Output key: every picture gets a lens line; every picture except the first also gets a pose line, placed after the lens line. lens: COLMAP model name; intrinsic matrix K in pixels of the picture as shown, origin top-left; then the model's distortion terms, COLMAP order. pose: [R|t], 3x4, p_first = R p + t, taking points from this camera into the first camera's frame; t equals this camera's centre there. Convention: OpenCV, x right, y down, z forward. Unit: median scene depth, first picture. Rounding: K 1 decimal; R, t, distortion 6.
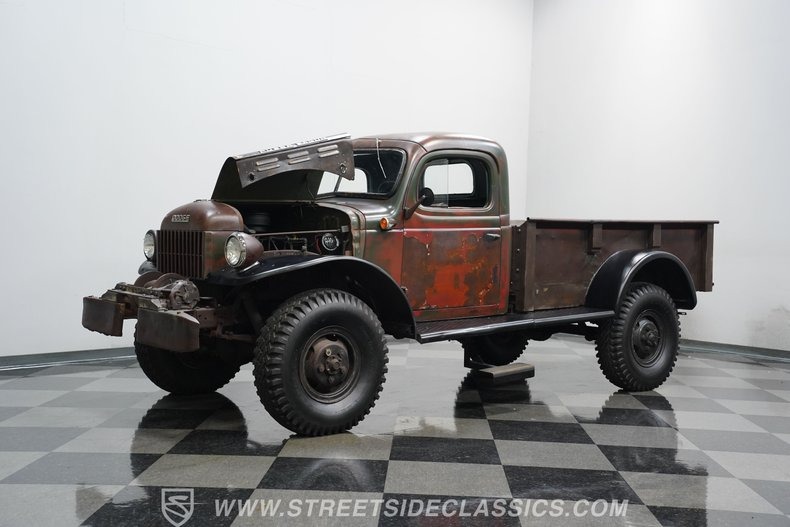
lens RADIAL K [[941.8, 0, 406.8], [0, 941.8, 260.5], [0, 0, 1]] dist [0.105202, 0.007902]
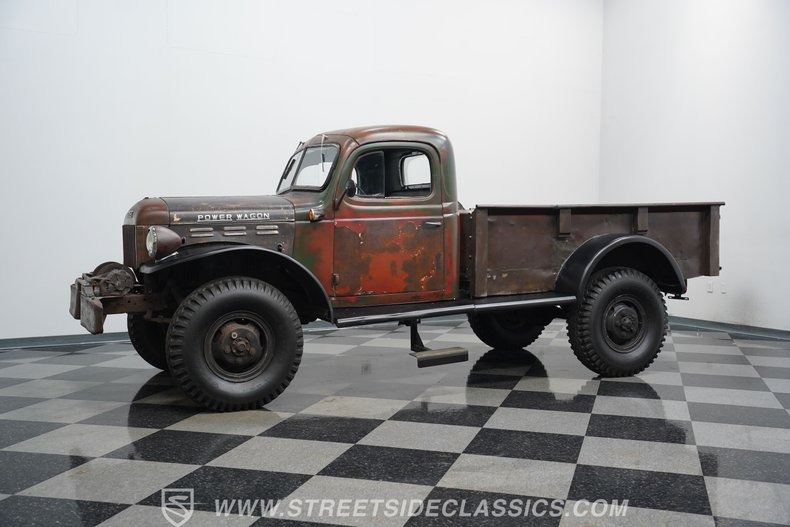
lens RADIAL K [[866.1, 0, 395.0], [0, 866.1, 263.5], [0, 0, 1]] dist [0.107277, 0.008783]
pose [[0.965658, -0.010192, -0.259616, 0.303210], [0.014706, 0.999772, 0.015450, 0.002003], [0.259399, -0.018737, 0.965588, 0.074349]]
